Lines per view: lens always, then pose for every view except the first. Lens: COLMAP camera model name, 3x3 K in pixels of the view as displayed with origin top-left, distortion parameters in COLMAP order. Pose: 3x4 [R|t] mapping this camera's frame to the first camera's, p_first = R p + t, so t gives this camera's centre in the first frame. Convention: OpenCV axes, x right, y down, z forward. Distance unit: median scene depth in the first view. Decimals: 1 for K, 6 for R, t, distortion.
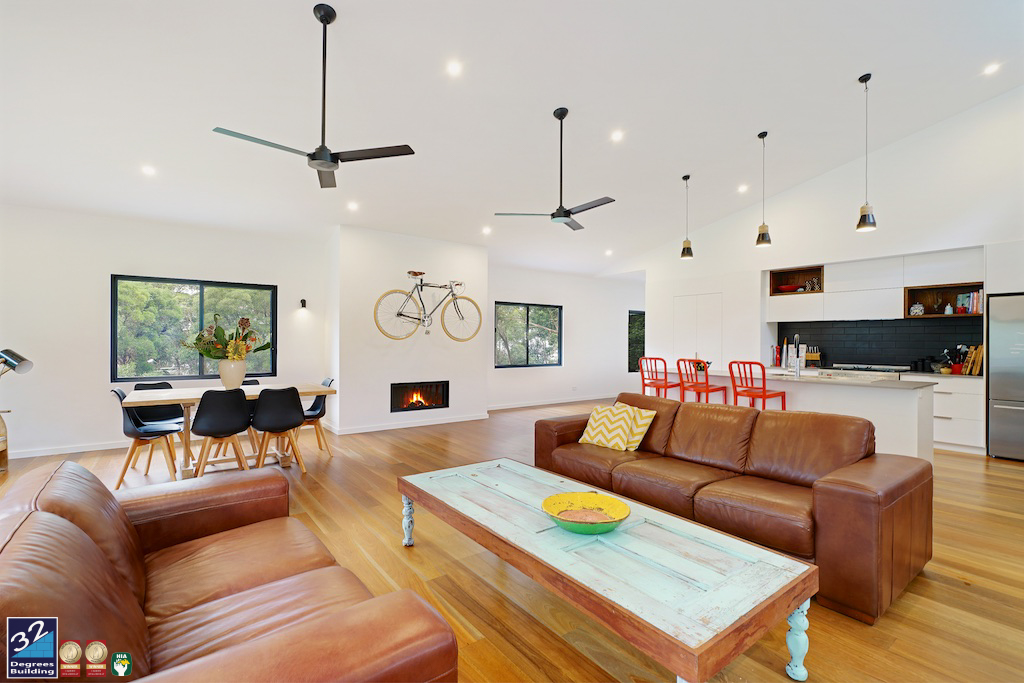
lens RADIAL K [[475.4, 0, 503.6], [0, 475.4, 344.3], [0, 0, 1]] dist [-0.004188, 0.002369]
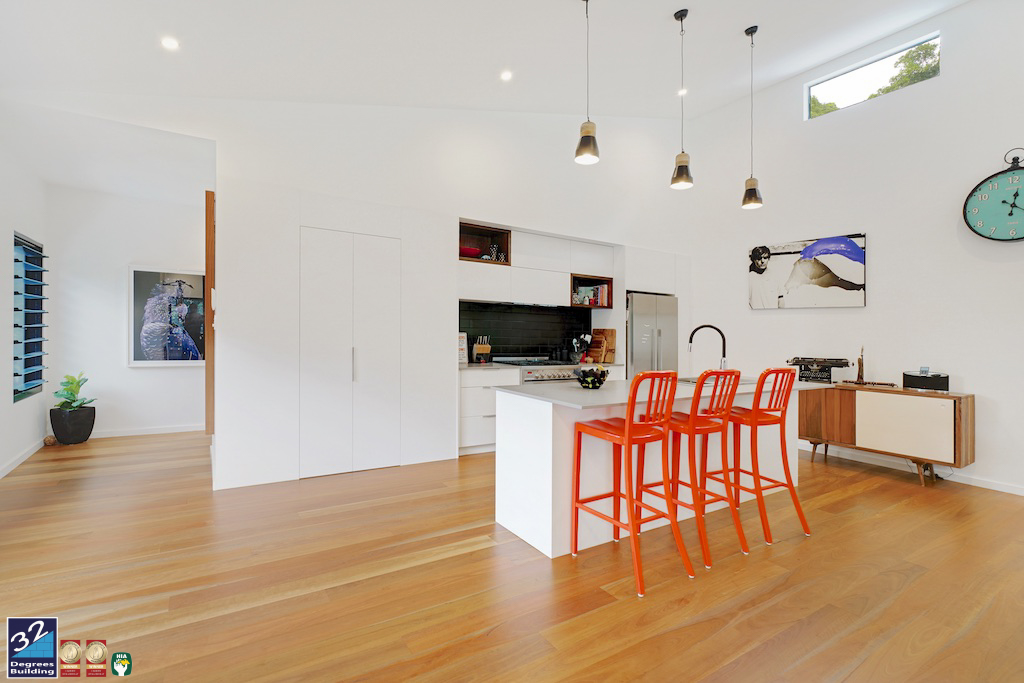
lens RADIAL K [[475.4, 0, 507.5], [0, 475.4, 335.8], [0, 0, 1]] dist [-0.004188, 0.002369]
pose [[0.096561, -0.016712, 0.995187, -0.094172], [-0.023705, 0.999537, 0.019085, -0.010993], [-0.995045, -0.025433, 0.096120, 0.957335]]
